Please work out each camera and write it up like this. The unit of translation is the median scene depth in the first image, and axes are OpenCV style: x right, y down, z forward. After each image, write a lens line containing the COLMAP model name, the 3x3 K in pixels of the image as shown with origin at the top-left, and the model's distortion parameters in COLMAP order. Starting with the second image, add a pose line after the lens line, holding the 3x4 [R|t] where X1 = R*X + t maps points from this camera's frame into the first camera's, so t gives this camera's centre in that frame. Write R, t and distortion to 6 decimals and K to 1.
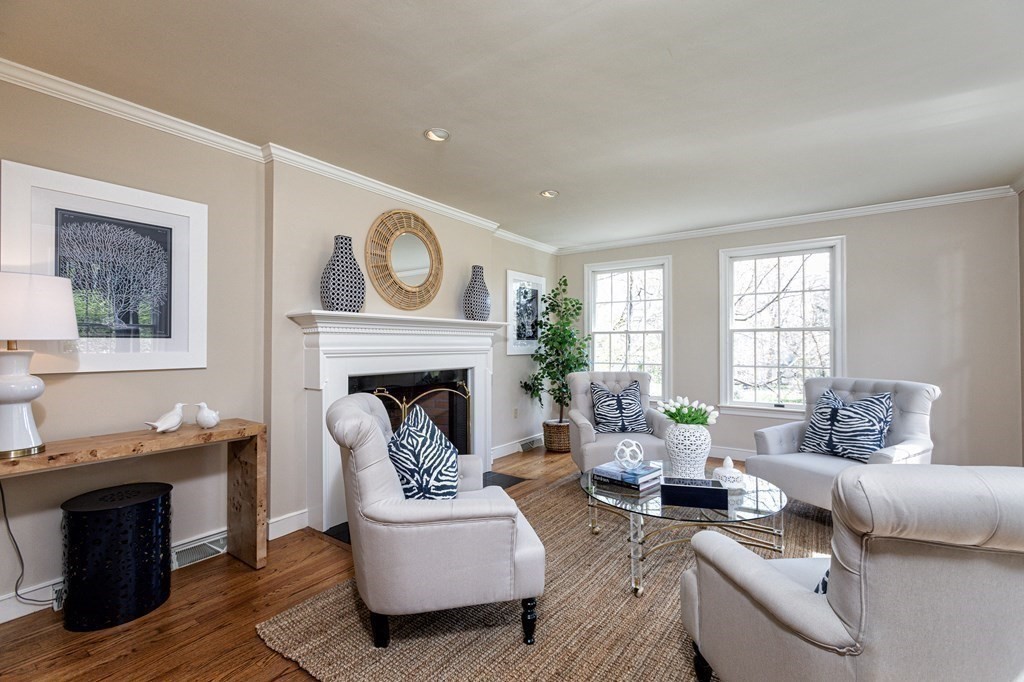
lens RADIAL K [[445.4, 0, 509.7], [0, 445.4, 339.7], [0, 0, 1]] dist [-0.003821, -0.000290]
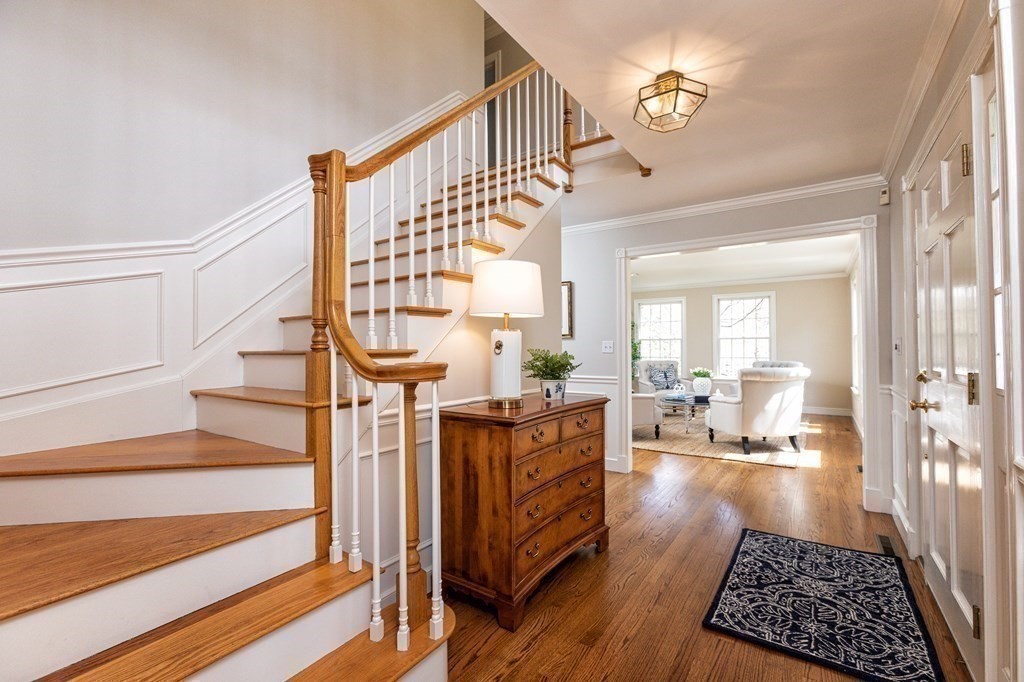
lens RADIAL K [[445.4, 0, 515.3], [0, 445.4, 338.3], [0, 0, 1]] dist [-0.003821, -0.000290]
pose [[0.999503, -0.002452, 0.031420, -0.463998], [0.002774, 0.999944, -0.010209, -0.006233], [-0.031393, 0.010291, 0.999454, -0.938133]]
